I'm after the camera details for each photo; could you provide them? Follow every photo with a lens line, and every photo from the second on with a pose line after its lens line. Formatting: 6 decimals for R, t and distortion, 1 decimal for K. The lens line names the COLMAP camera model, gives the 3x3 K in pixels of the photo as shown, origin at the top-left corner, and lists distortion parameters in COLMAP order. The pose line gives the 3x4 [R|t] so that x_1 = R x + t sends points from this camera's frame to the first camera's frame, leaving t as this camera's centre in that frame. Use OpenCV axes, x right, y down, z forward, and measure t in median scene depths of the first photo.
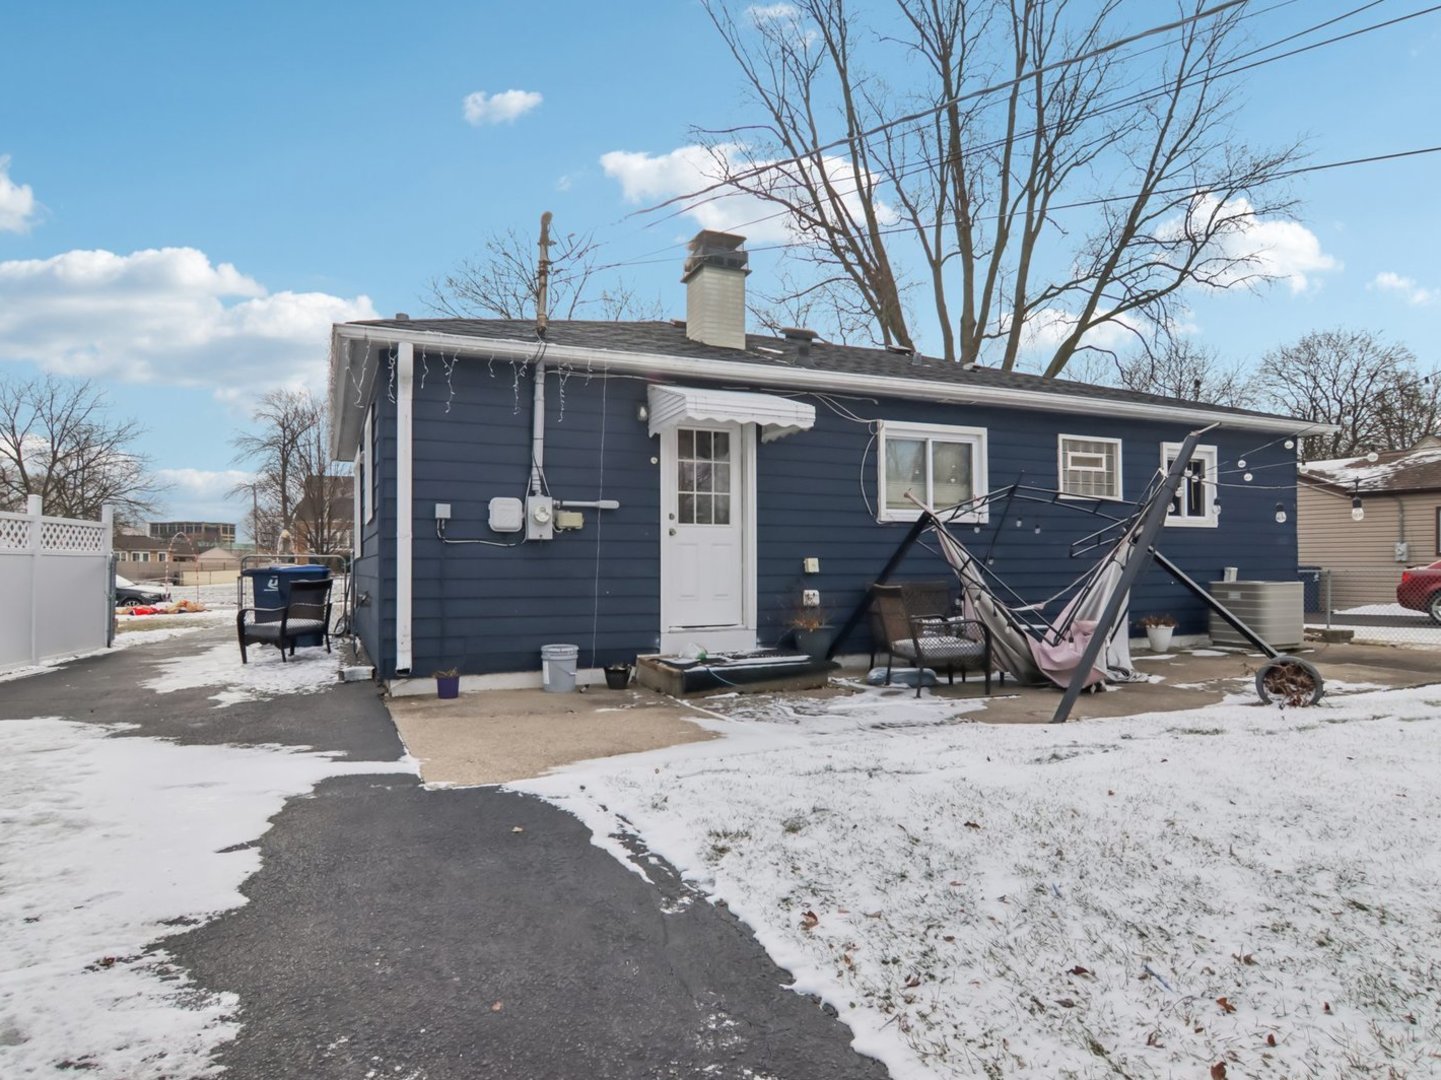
lens RADIAL K [[828.5, 0, 721.4], [0, 828.5, 488.0], [0, 0, 1]] dist [0.000209, 0.000482]
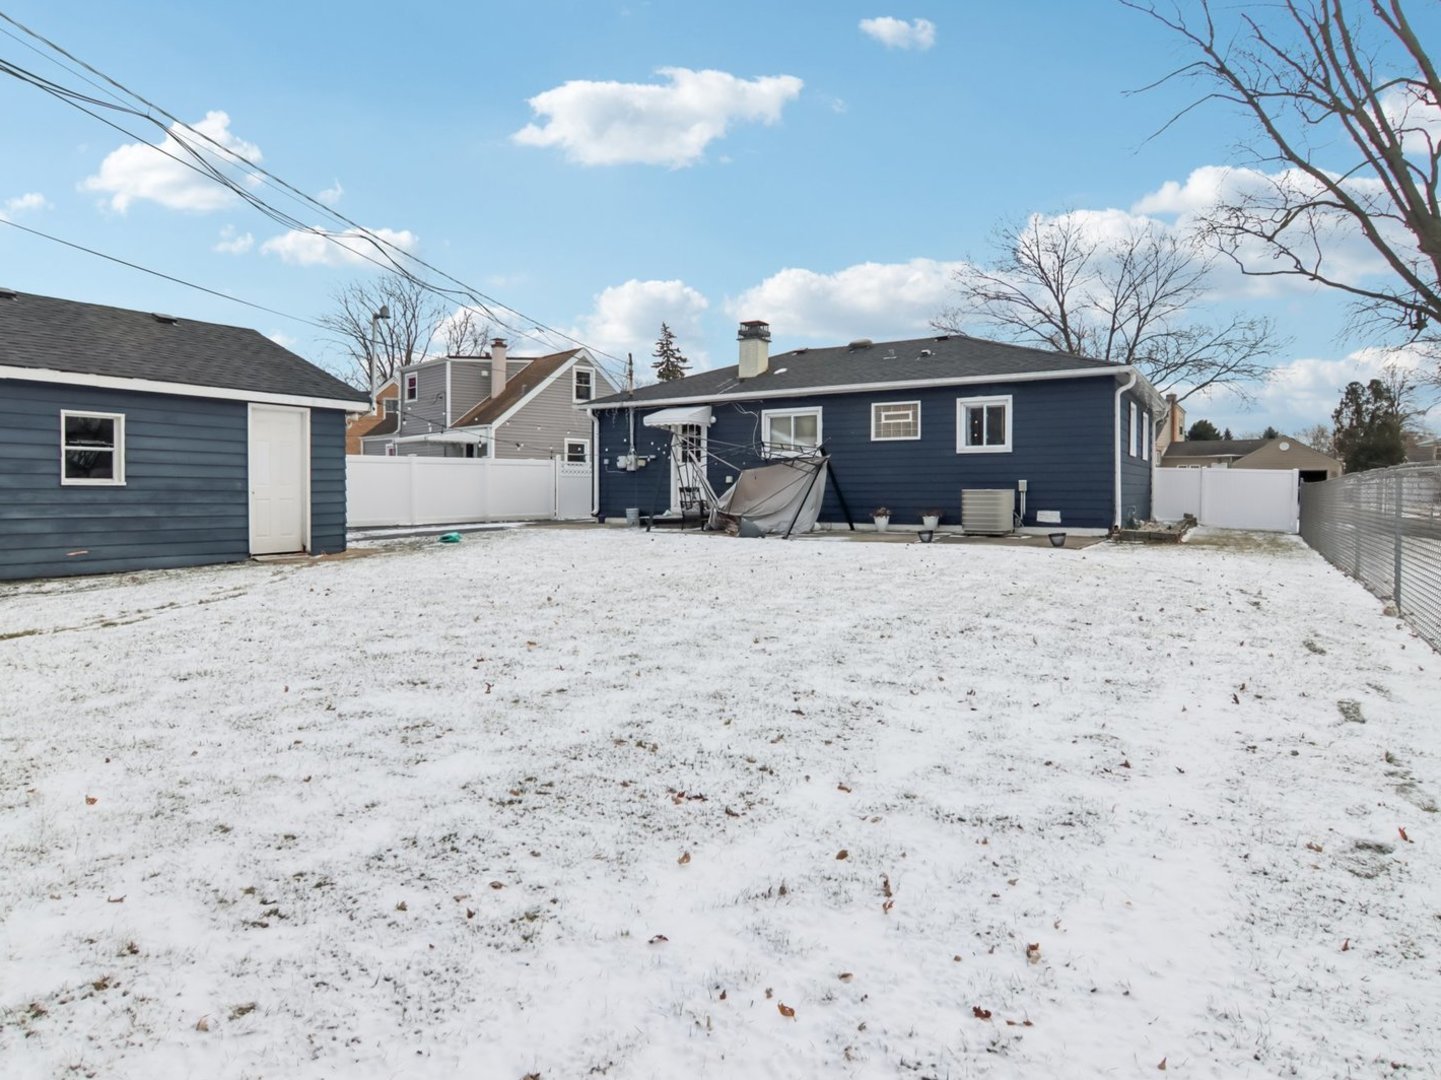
lens RADIAL K [[840.1, 0, 710.5], [0, 840.1, 534.0], [0, 0, 1]] dist [0.021862, 0.000945]
pose [[0.560506, 0.023961, -0.827804, 1.780989], [0.046209, 0.997119, 0.060150, 0.091395], [0.826860, -0.071966, 0.557784, -0.304747]]
